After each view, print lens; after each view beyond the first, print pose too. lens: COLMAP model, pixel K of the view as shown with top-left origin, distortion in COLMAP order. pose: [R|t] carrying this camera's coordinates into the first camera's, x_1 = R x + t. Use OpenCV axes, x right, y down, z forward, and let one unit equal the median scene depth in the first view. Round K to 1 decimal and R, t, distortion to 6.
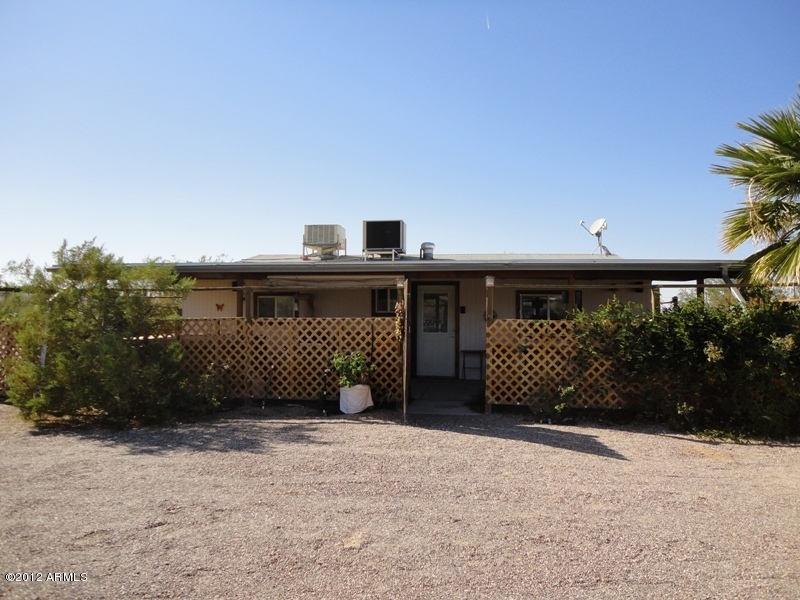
lens RADIAL K [[579.9, 0, 398.5], [0, 579.9, 292.7], [0, 0, 1]] dist [0.005906, 0.001240]
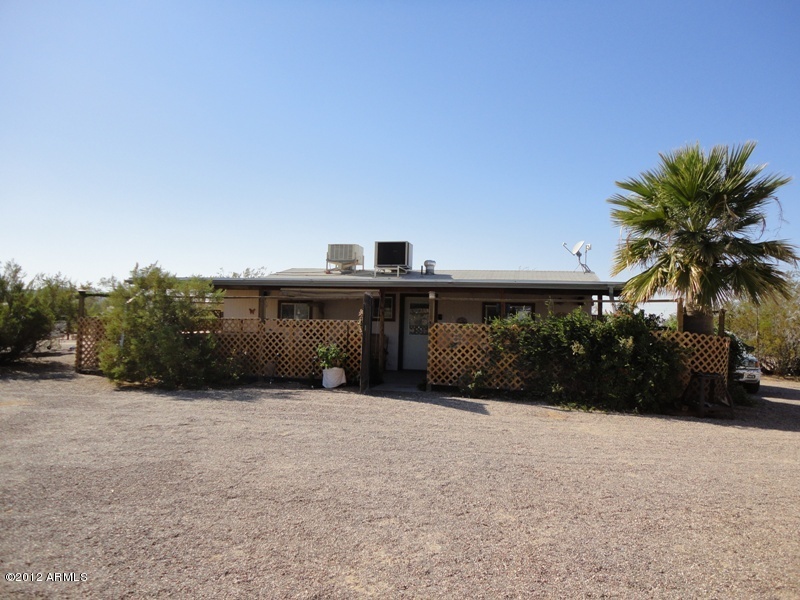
lens RADIAL K [[587.0, 0, 400.0], [0, 587.0, 300.0], [0, 0, 1]] dist [0.008528, -0.008540]
pose [[0.995357, 0.017220, -0.094695, 0.211073], [-0.017574, 0.999841, -0.002912, -0.002865], [0.094630, 0.004563, 0.995502, -0.385042]]
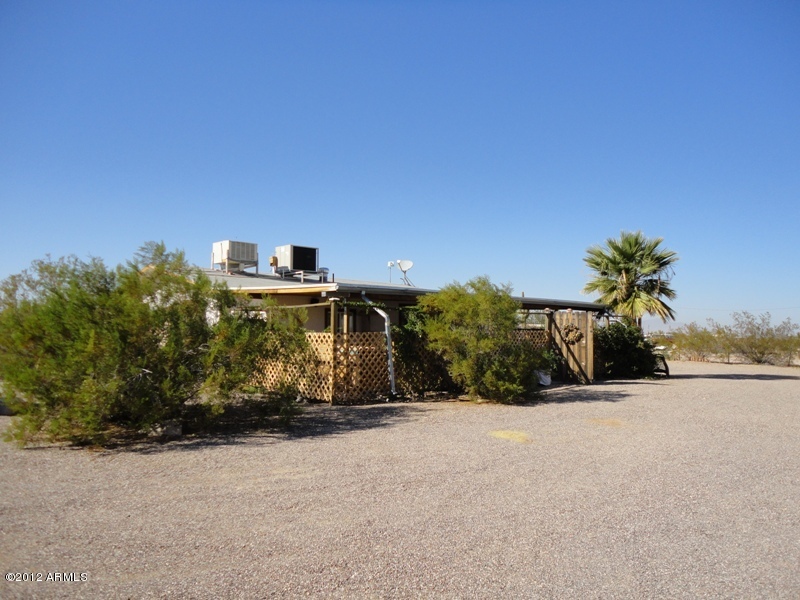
lens RADIAL K [[587.0, 0, 400.0], [0, 587.0, 300.0], [0, 0, 1]] dist [0.008528, -0.008540]
pose [[0.592406, 0.035590, 0.804853, -1.684208], [-0.031434, 0.999284, -0.021051, -0.000929], [-0.805026, -0.012829, 0.593101, 0.311542]]
